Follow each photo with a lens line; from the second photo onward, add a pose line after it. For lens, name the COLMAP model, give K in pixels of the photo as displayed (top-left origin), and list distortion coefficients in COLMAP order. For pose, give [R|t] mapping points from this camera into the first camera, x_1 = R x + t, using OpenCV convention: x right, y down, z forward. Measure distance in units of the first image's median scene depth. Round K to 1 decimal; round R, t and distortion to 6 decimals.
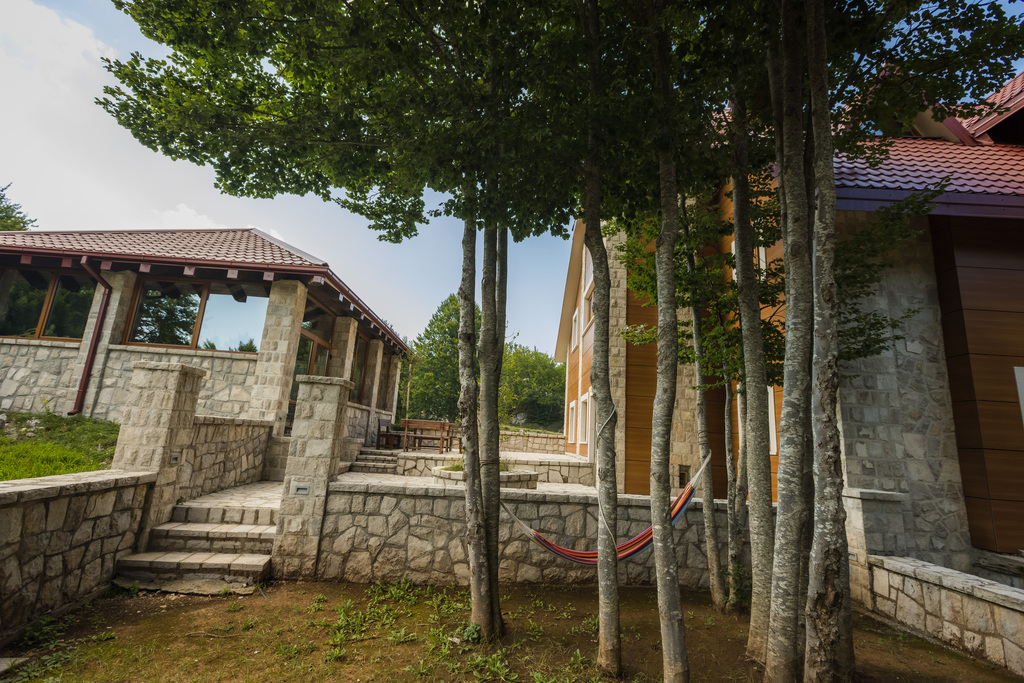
lens RADIAL K [[448.6, 0, 510.1], [0, 448.6, 343.5], [0, 0, 1]] dist [0.000284, -0.000452]
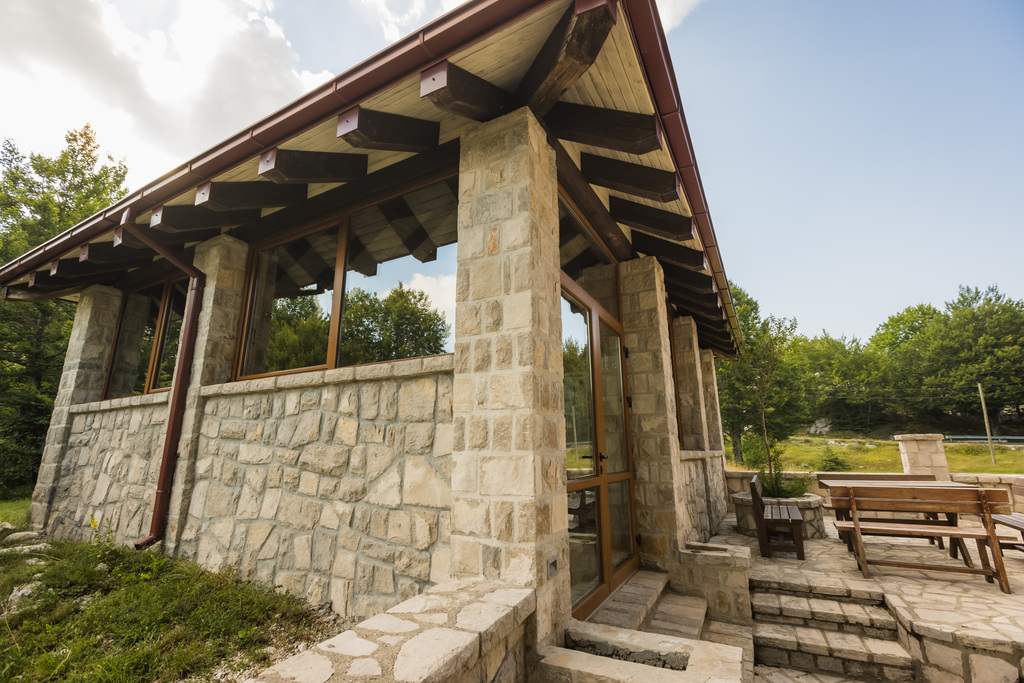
lens RADIAL K [[451.3, 0, 508.9], [0, 451.3, 342.1], [0, 0, 1]] dist [-0.000412, -0.000656]
pose [[0.857016, -0.186455, -0.480373, -0.373526], [0.165657, 0.982445, -0.085789, 0.050762], [0.487936, -0.006055, 0.872859, 0.739883]]
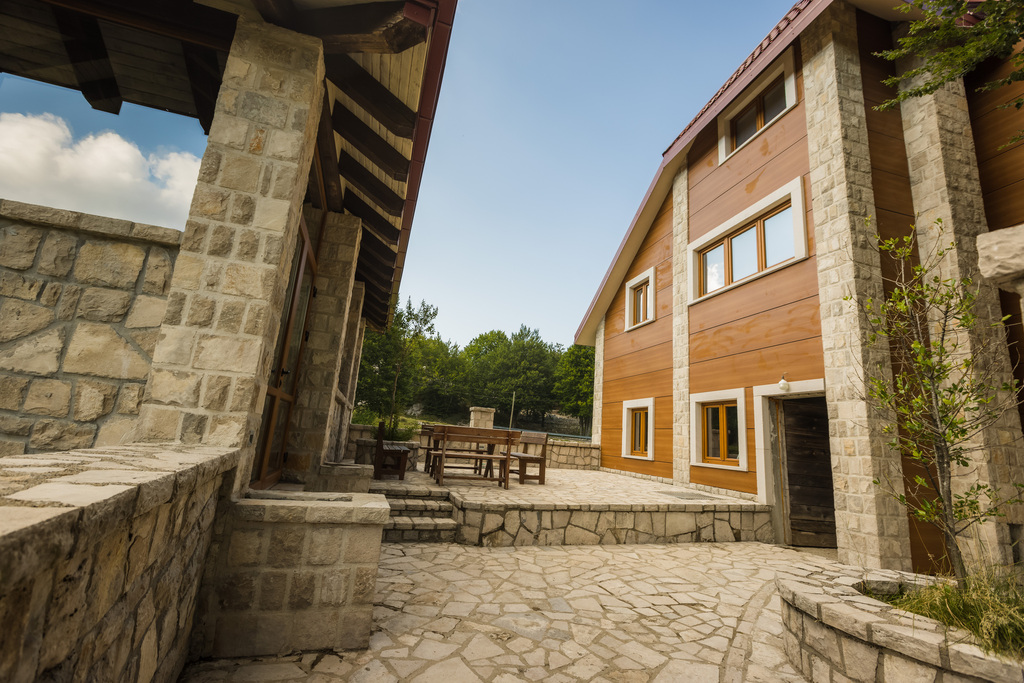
lens RADIAL K [[448.6, 0, 510.1], [0, 448.6, 343.5], [0, 0, 1]] dist [0.000284, -0.000452]
pose [[0.962781, 0.067013, 0.261845, -0.420233], [-0.072328, 0.997324, 0.010700, 0.083173], [-0.260427, -0.029240, 0.965051, 0.641624]]
